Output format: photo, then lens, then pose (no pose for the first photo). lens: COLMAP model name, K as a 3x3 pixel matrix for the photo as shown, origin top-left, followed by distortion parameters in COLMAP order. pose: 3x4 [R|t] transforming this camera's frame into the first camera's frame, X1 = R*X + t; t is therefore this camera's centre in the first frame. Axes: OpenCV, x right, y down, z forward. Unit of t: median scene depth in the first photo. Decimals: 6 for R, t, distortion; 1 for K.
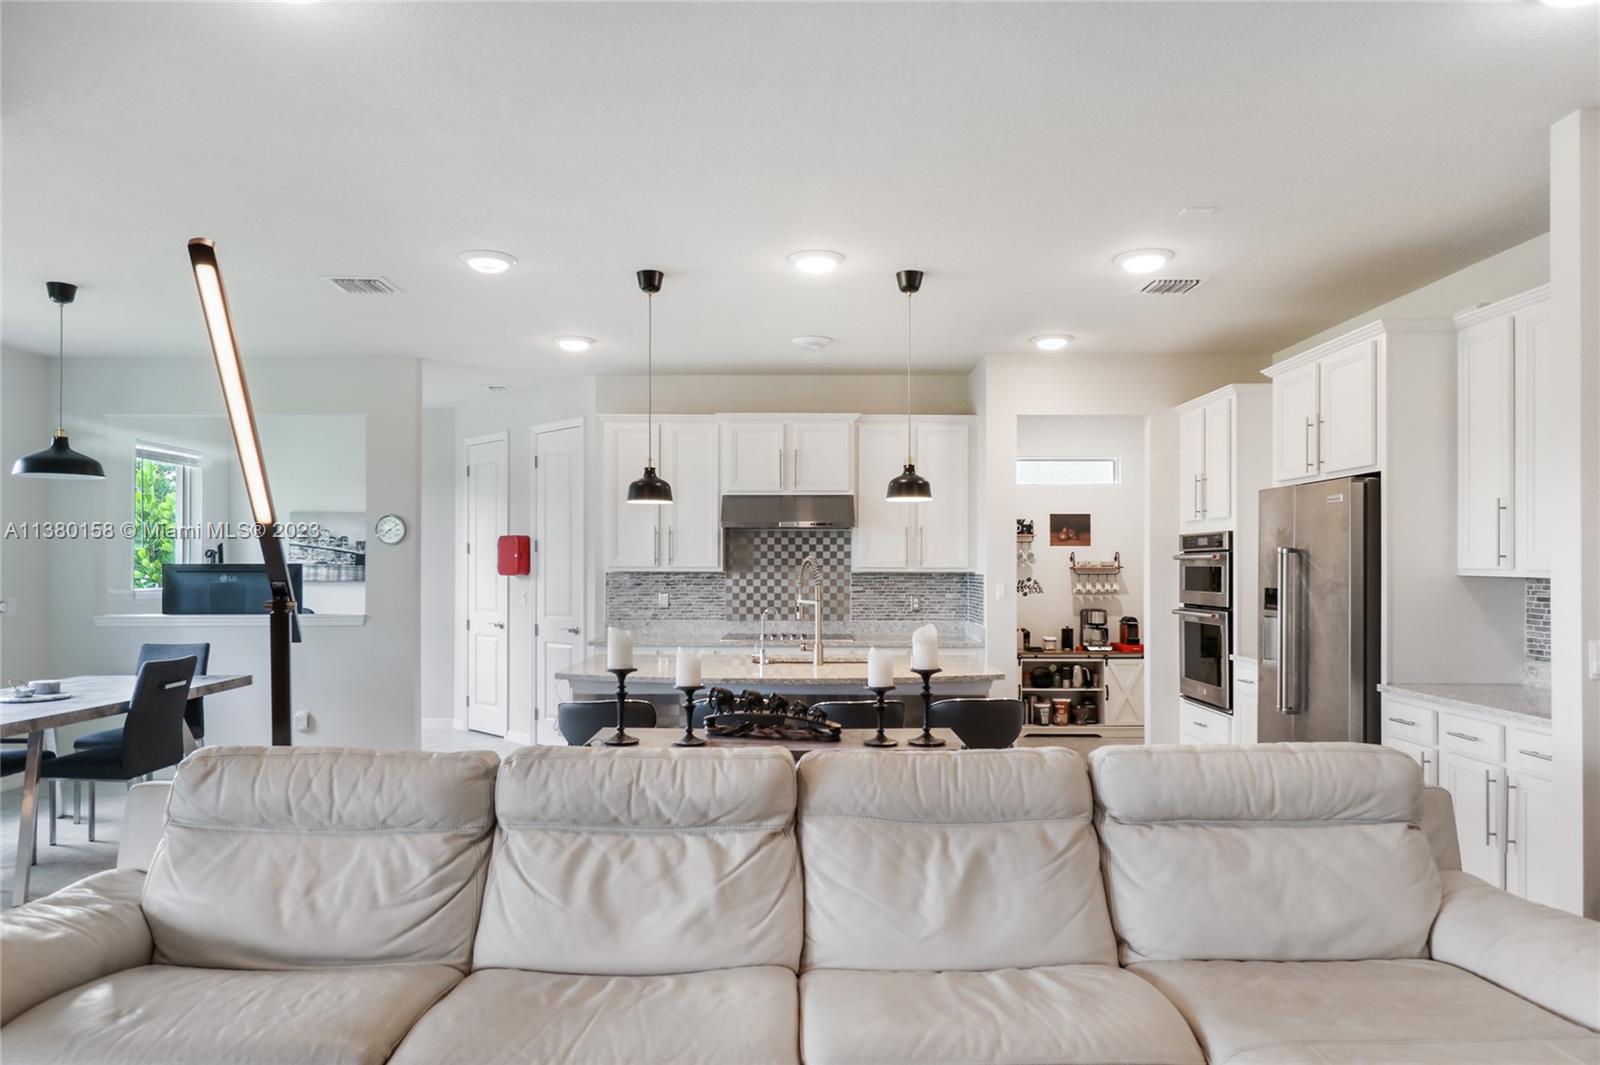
lens RADIAL K [[1021.7, 0, 788.5], [0, 1021.7, 564.9], [0, 0, 1]] dist [0.007423, -0.000565]
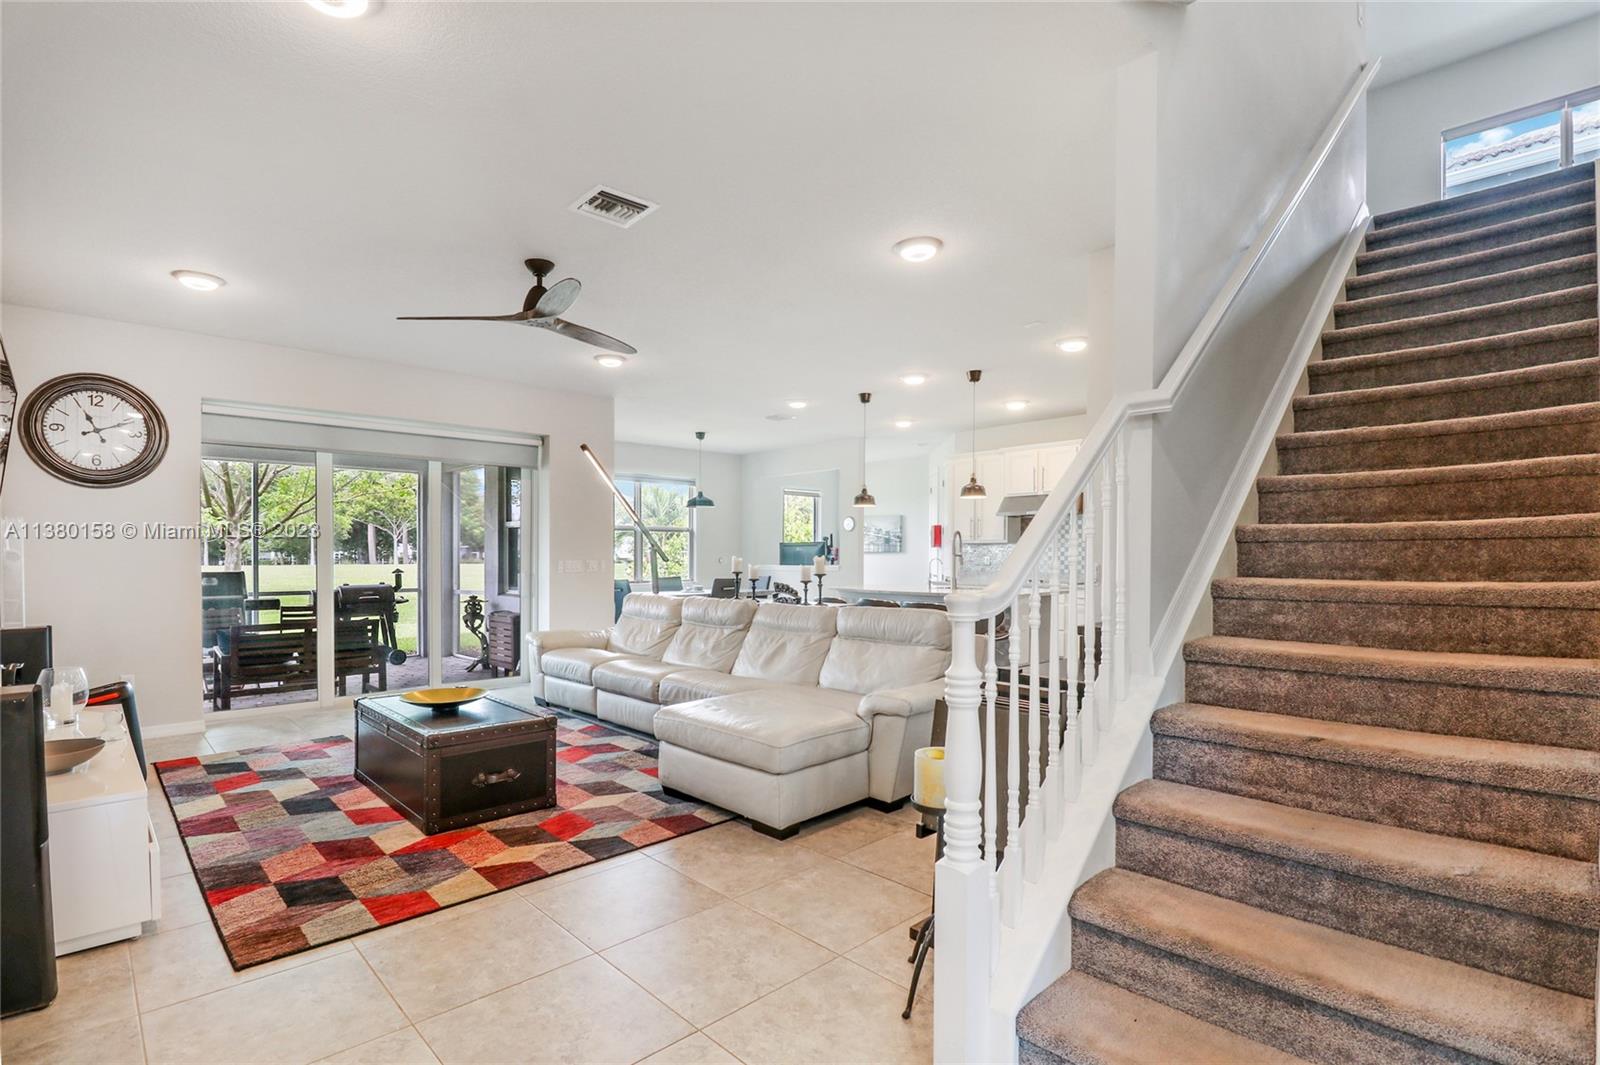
lens RADIAL K [[750.3, 0, 790.2], [0, 750.3, 559.5], [0, 0, 1]] dist [-0.008992, -0.004722]
pose [[0.694429, 0.003006, -0.719555, 0.567492], [0.002382, 0.999976, 0.006476, 0.024560], [0.719557, -0.006211, 0.694405, -0.102962]]
